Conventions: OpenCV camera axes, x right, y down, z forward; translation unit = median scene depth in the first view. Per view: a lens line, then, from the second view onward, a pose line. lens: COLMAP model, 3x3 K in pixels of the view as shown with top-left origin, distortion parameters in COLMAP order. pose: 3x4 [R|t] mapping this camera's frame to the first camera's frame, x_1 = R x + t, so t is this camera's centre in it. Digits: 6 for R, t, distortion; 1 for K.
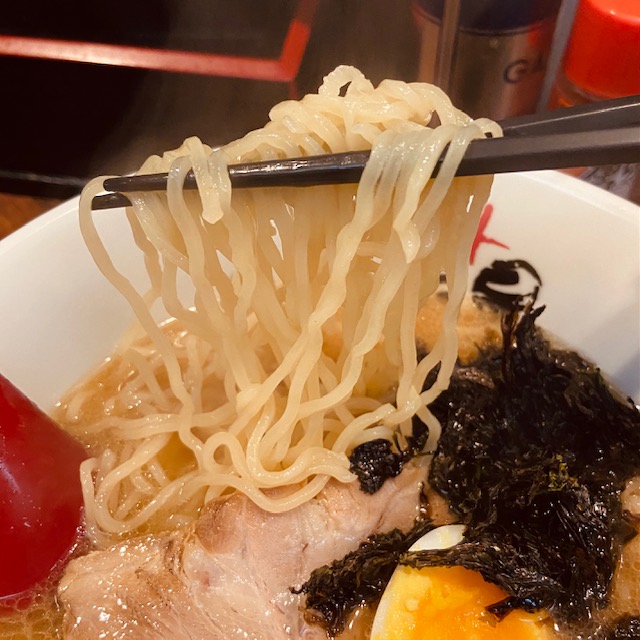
lens RADIAL K [[734.8, 0, 320.0], [0, 734.8, 320.0], [0, 0, 1]] dist [0.004817, 0.060235]
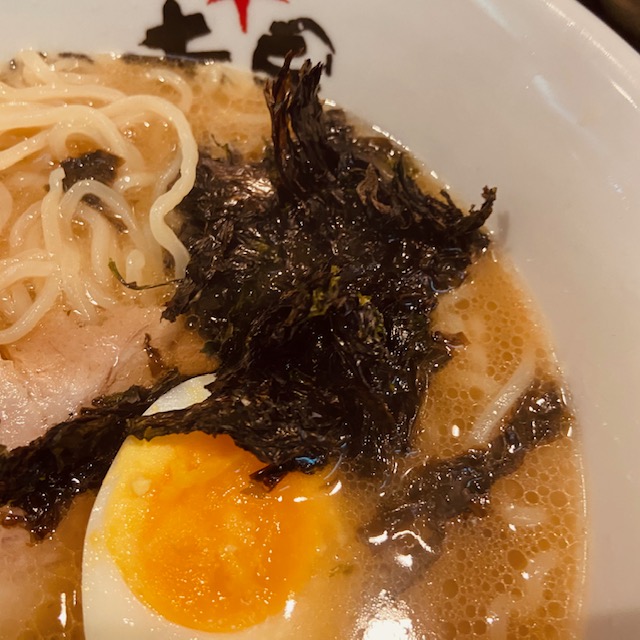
lens RADIAL K [[650.9, 0, 320.0], [0, 650.9, 320.0], [0, 0, 1]] dist [0.002250, -0.016949]
pose [[0.988860, -0.094002, 0.115408, 0.229489], [0.067750, 0.974625, 0.213343, 0.096575], [-0.132534, -0.203147, 0.970137, 0.370368]]
